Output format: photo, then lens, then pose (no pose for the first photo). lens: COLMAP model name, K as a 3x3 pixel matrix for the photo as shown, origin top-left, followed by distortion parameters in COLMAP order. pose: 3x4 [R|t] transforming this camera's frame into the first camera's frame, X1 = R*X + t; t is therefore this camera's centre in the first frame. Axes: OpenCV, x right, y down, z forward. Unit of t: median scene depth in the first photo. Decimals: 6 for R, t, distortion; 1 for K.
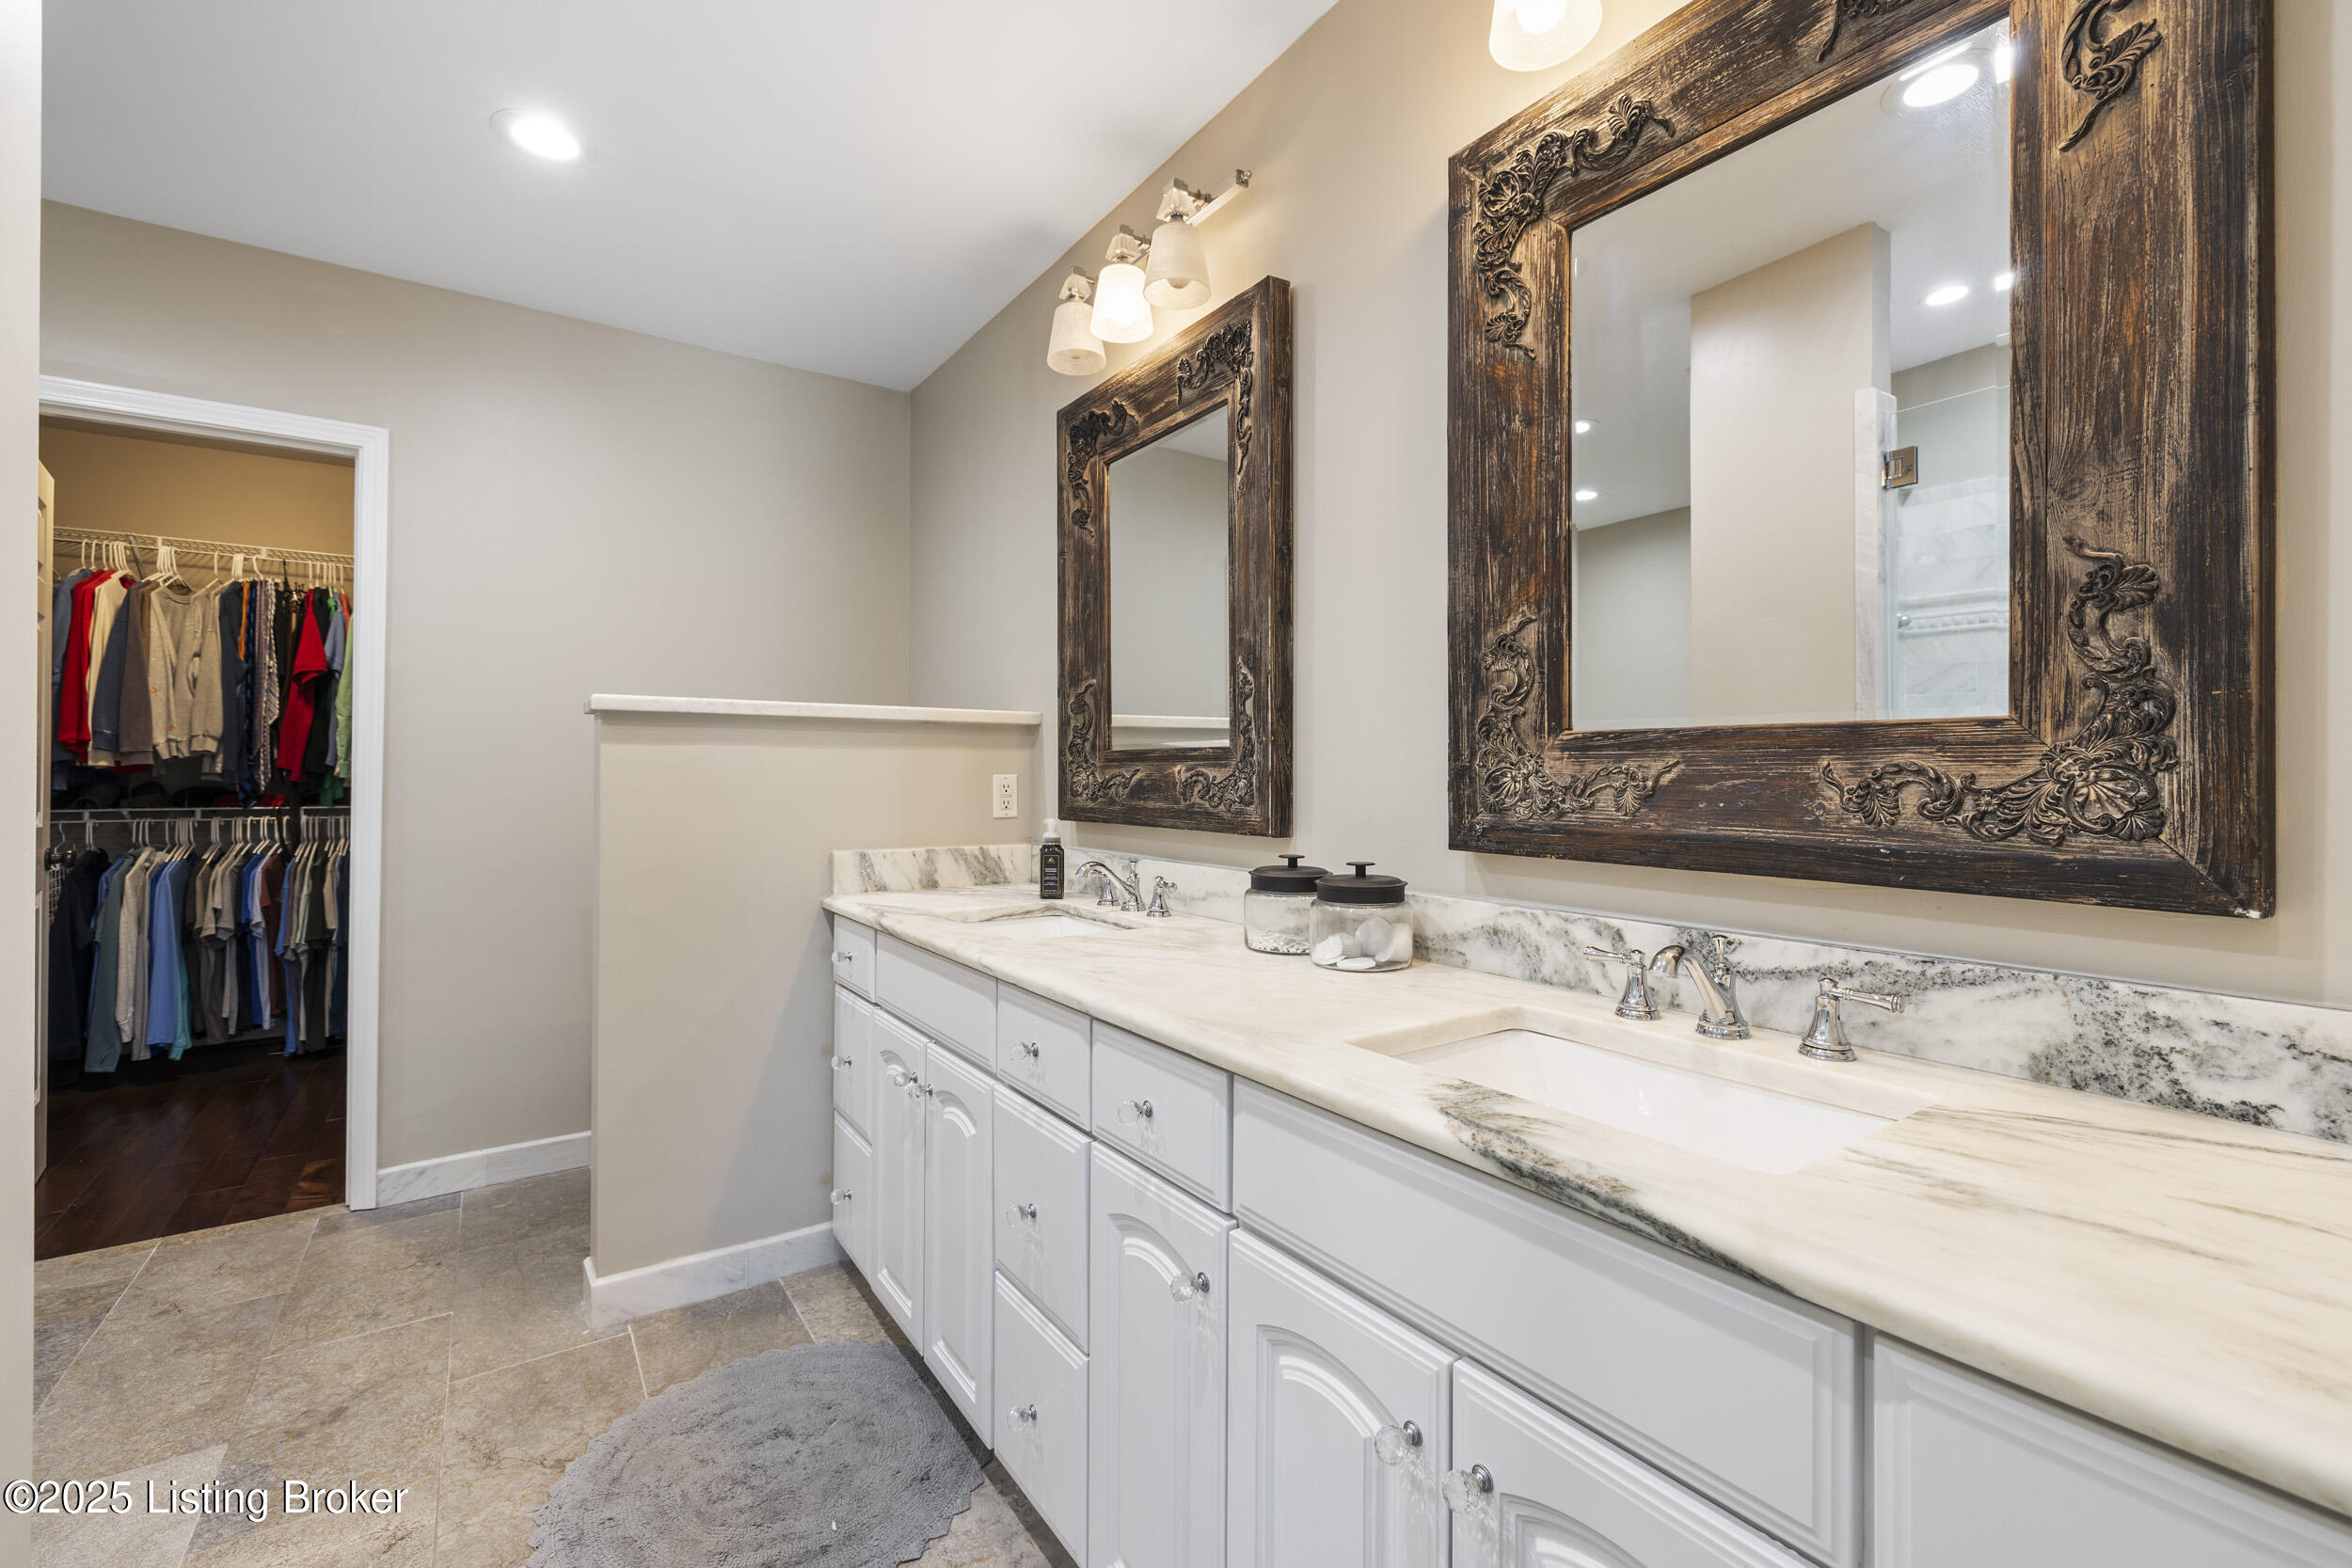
lens RADIAL K [[984.9, 0, 1169.4], [0, 984.9, 736.2], [0, 0, 1]] dist [-0.003439, 0.000279]
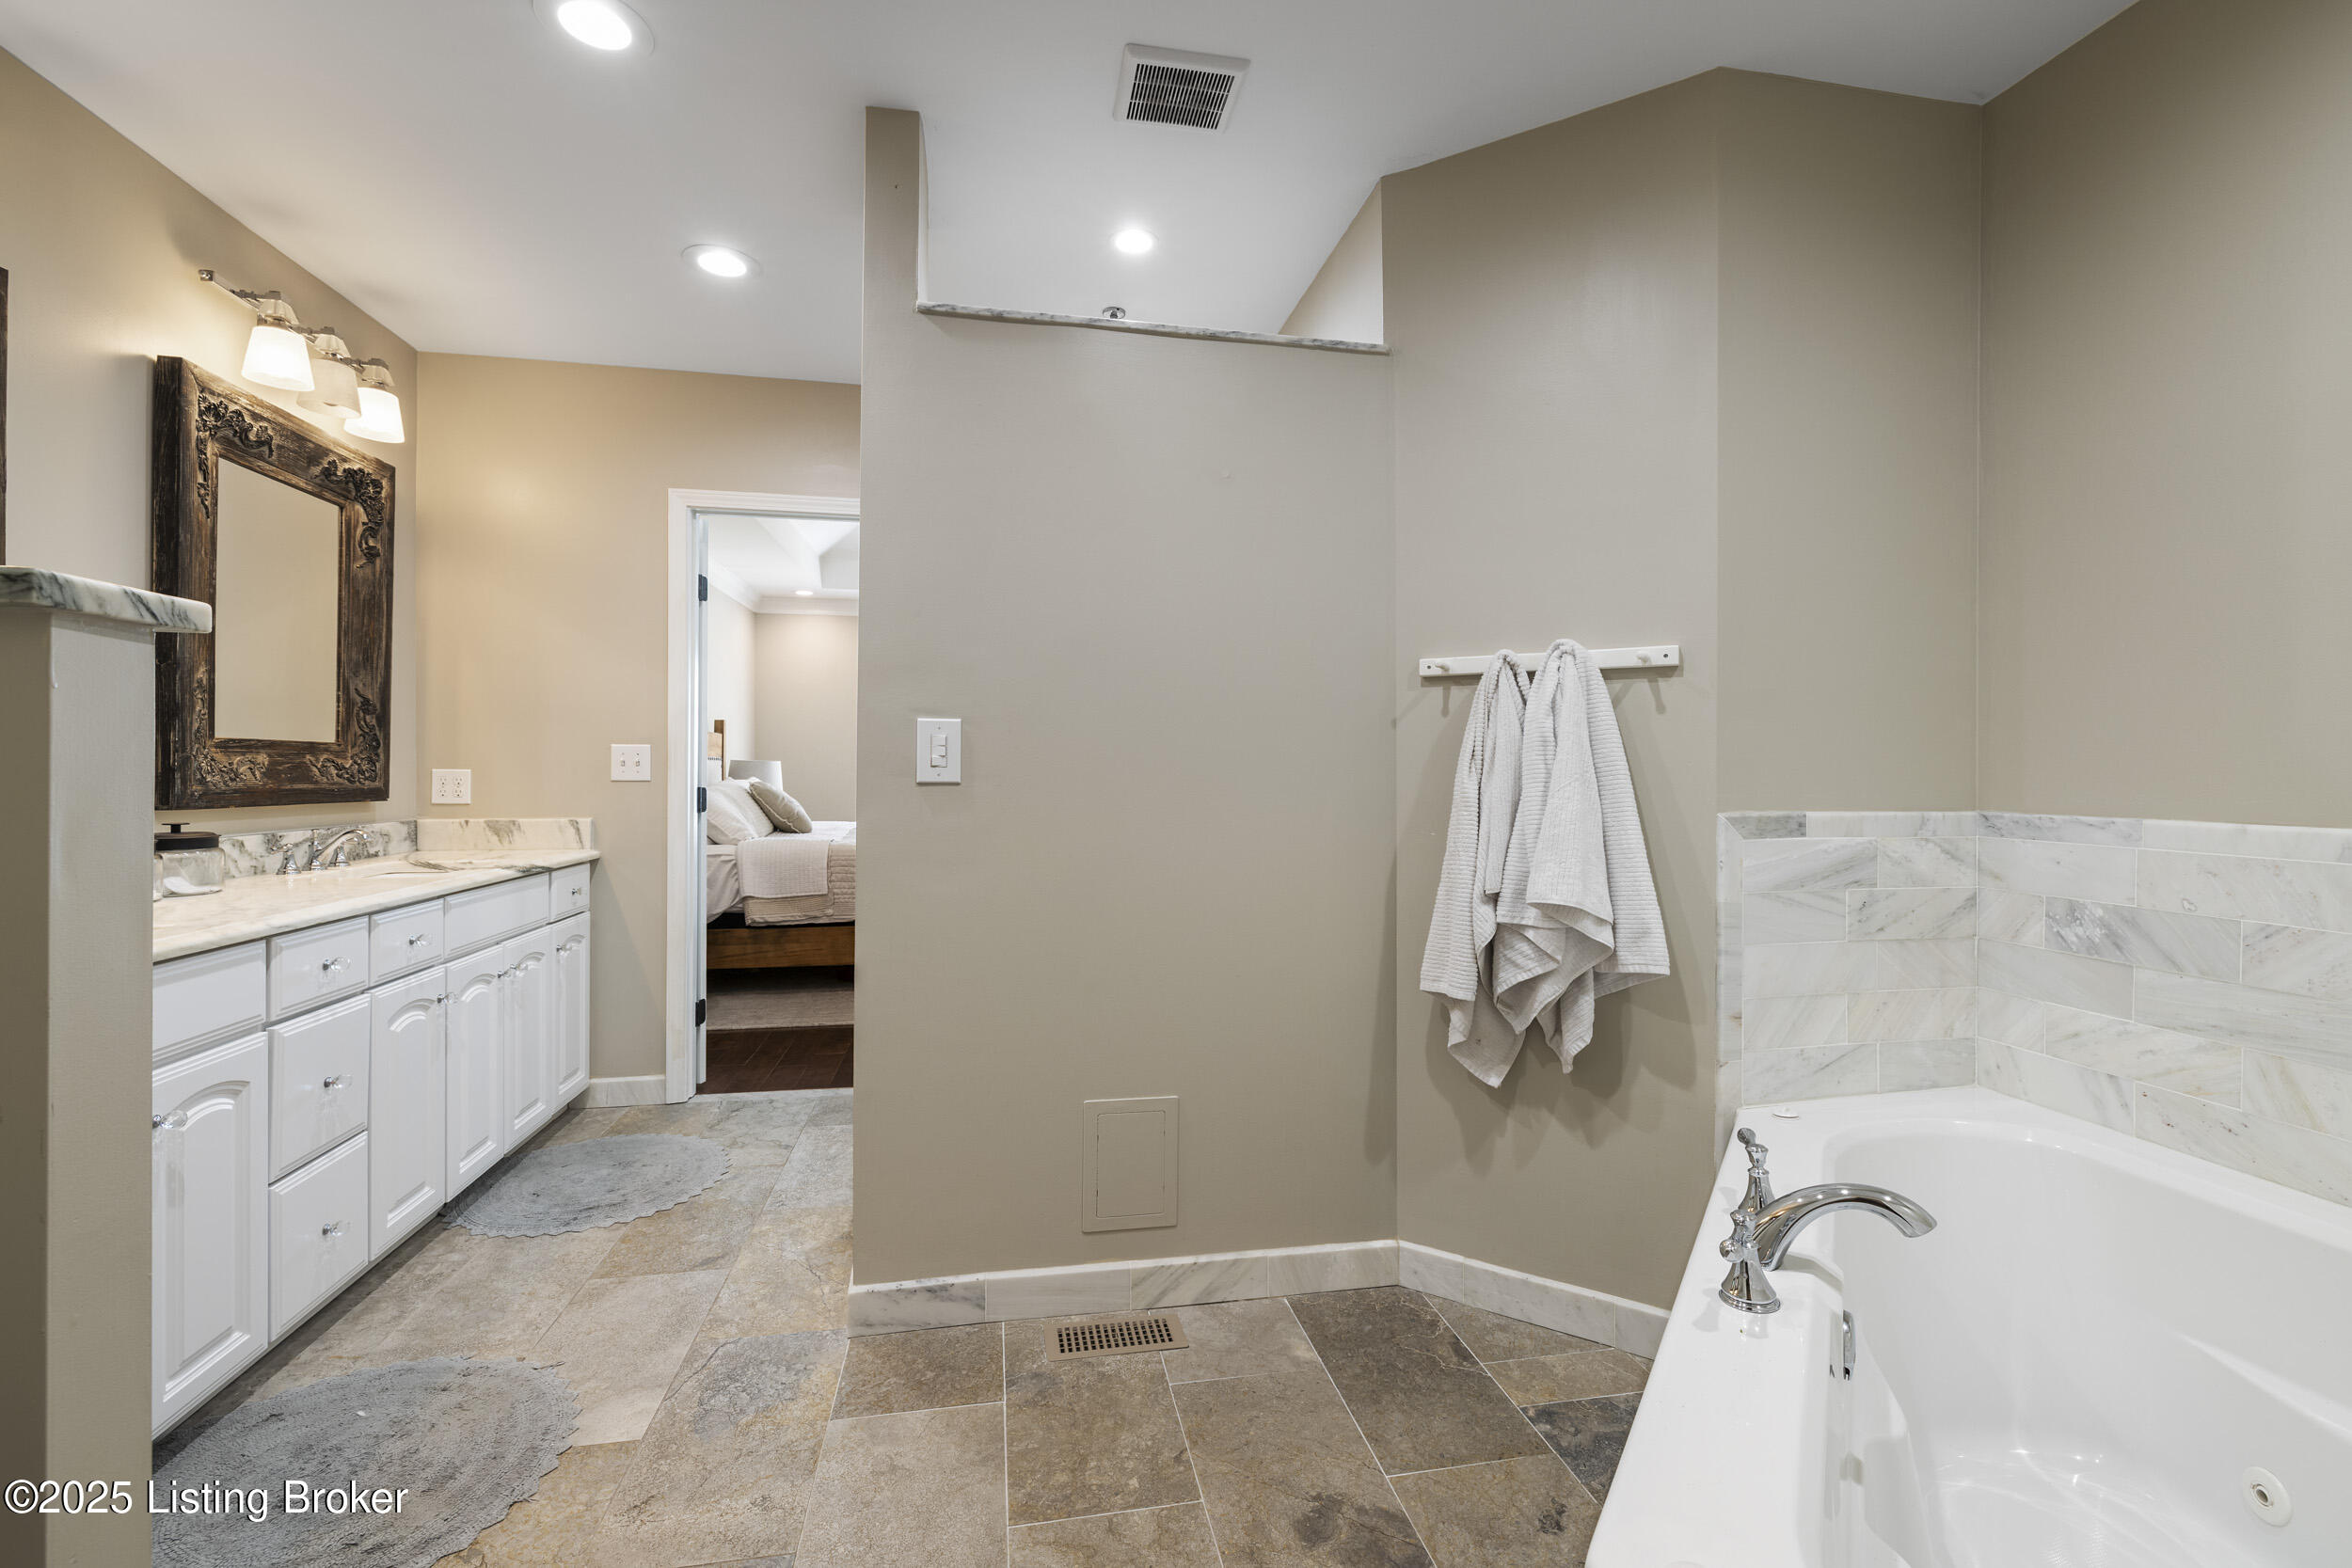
lens RADIAL K [[1014.1, 0, 1166.9], [0, 1014.1, 803.4], [0, 0, 1]] dist [0.000197, 0.000244]
pose [[-0.909456, -0.019104, 0.415361, -1.374903], [-0.021982, 0.999756, -0.002147, 0.057339], [-0.415219, -0.011083, -0.909654, 1.388533]]
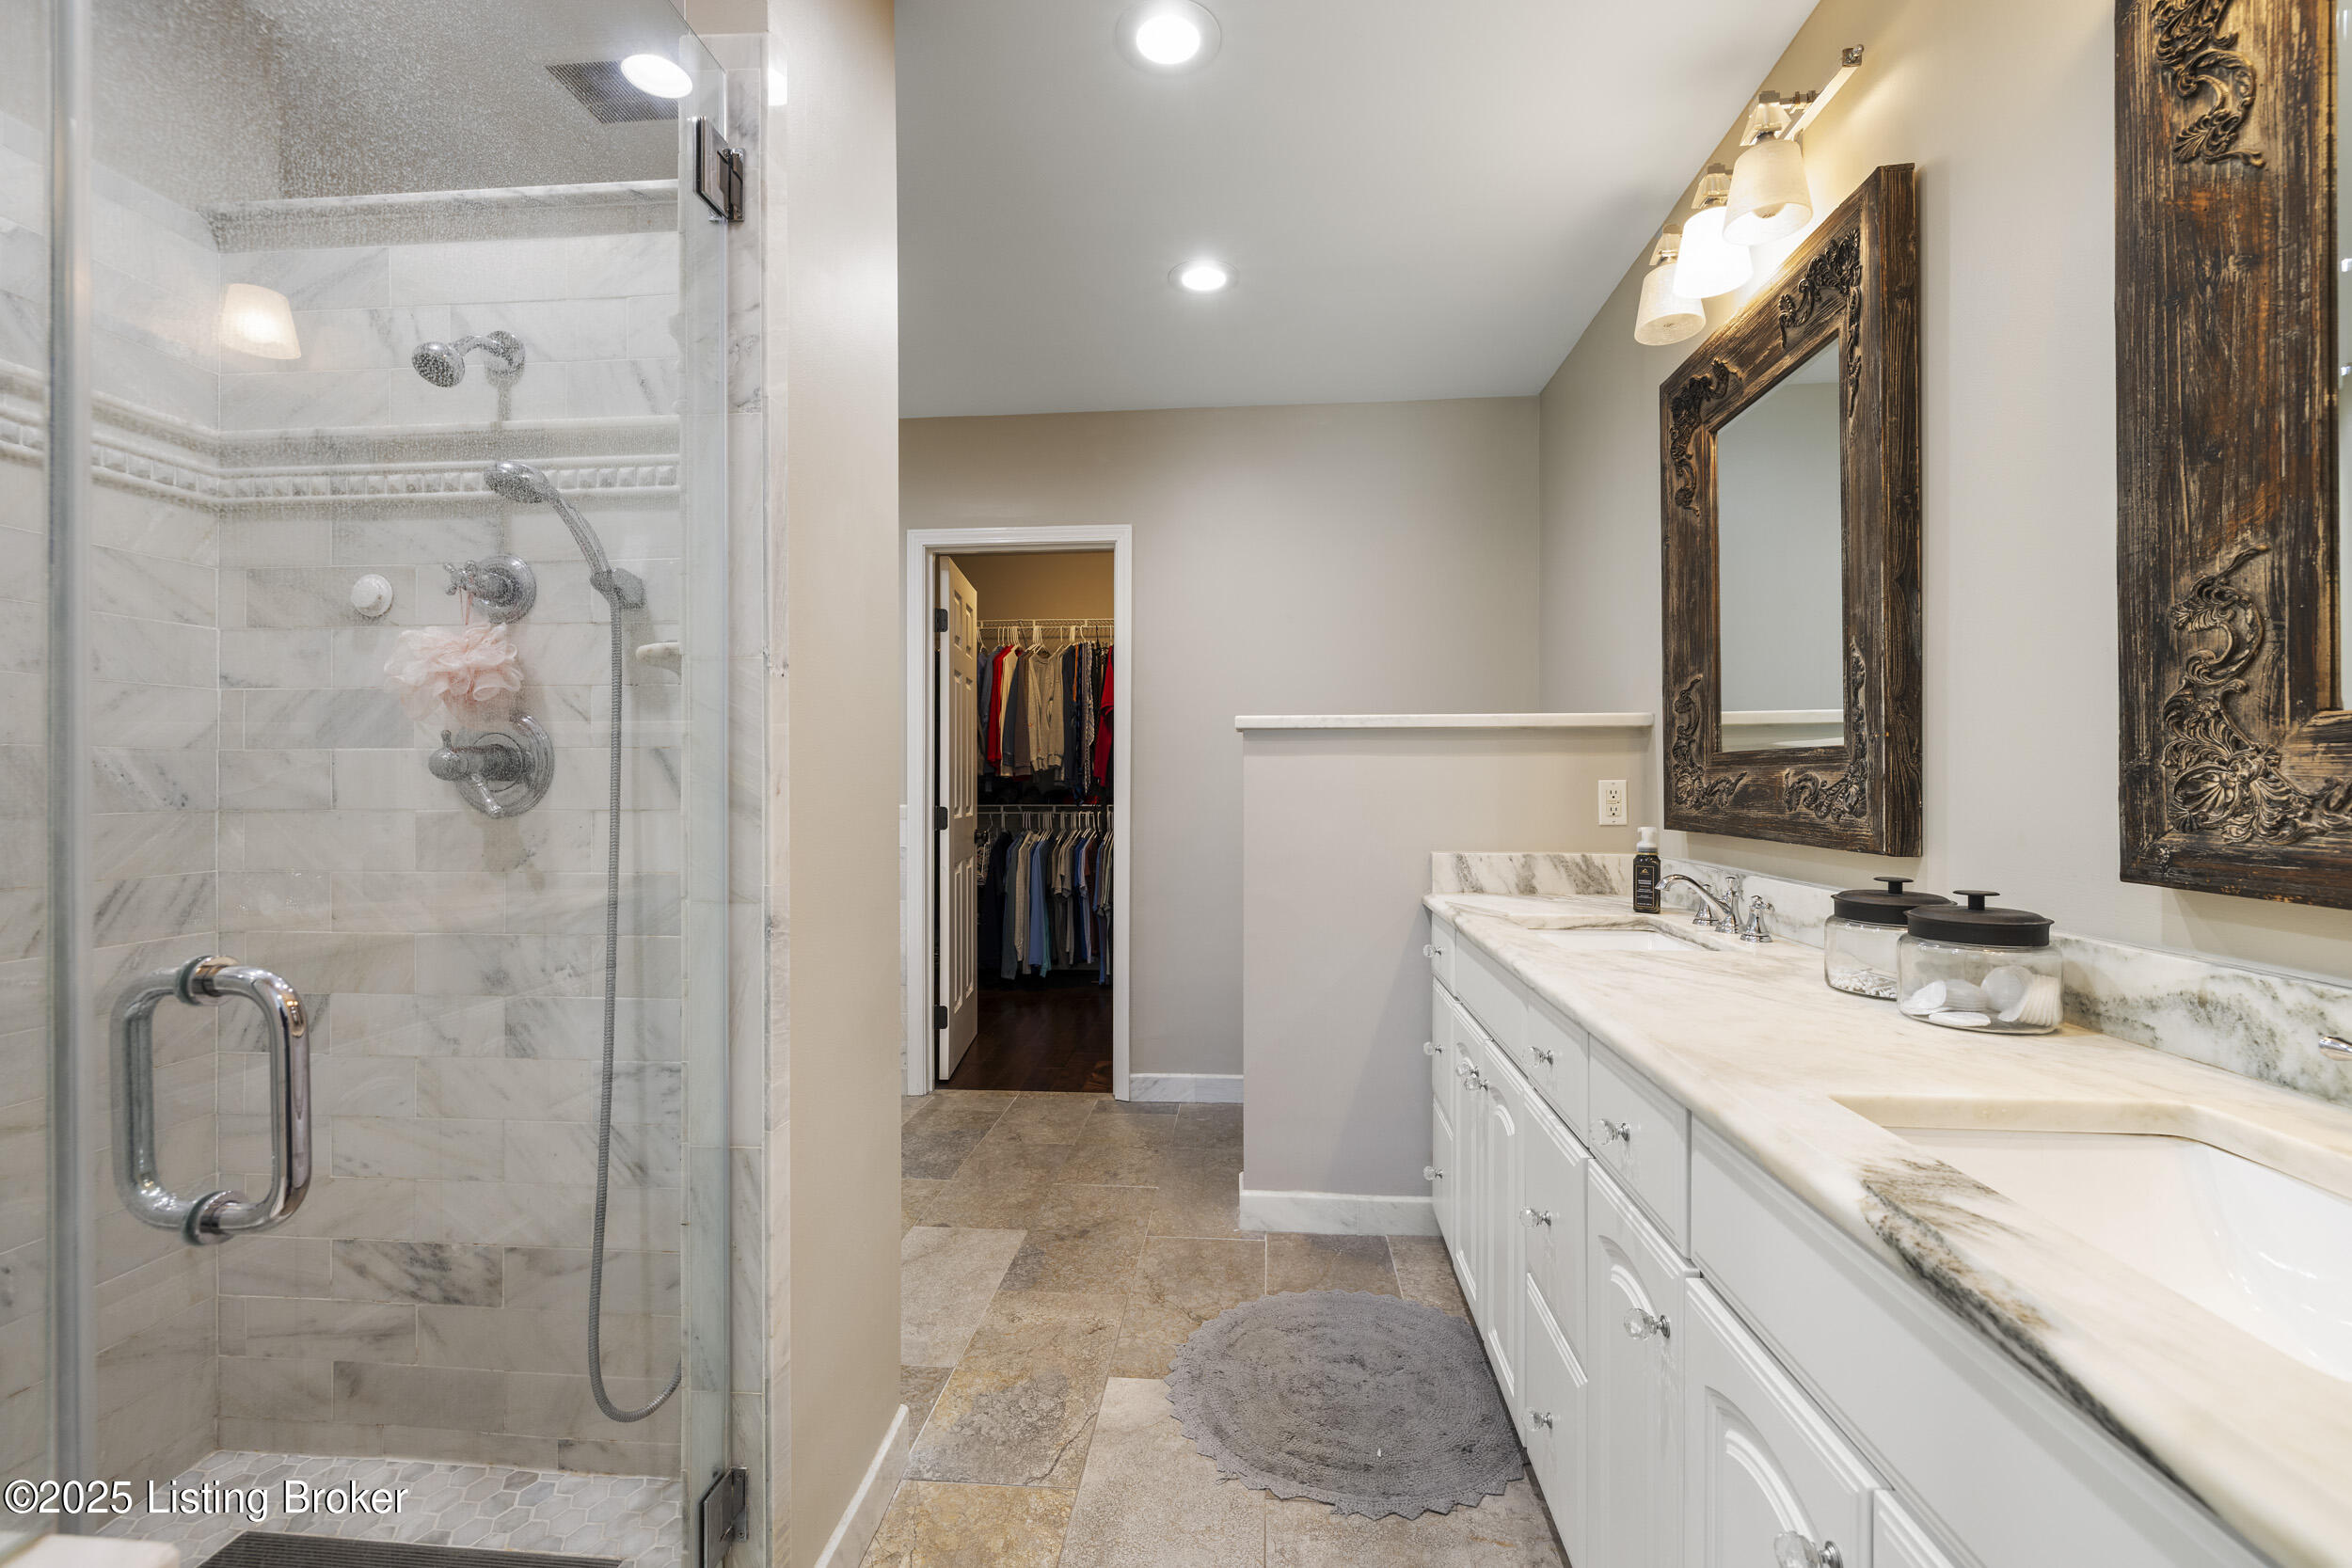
lens RADIAL K [[984.9, 0, 1169.4], [0, 984.9, 736.2], [0, 0, 1]] dist [-0.003439, 0.000279]
pose [[0.766942, -0.031783, -0.640929, 0.164244], [0.028247, 0.999477, -0.015762, -0.000308], [0.641094, -0.006015, 0.767438, -0.005089]]
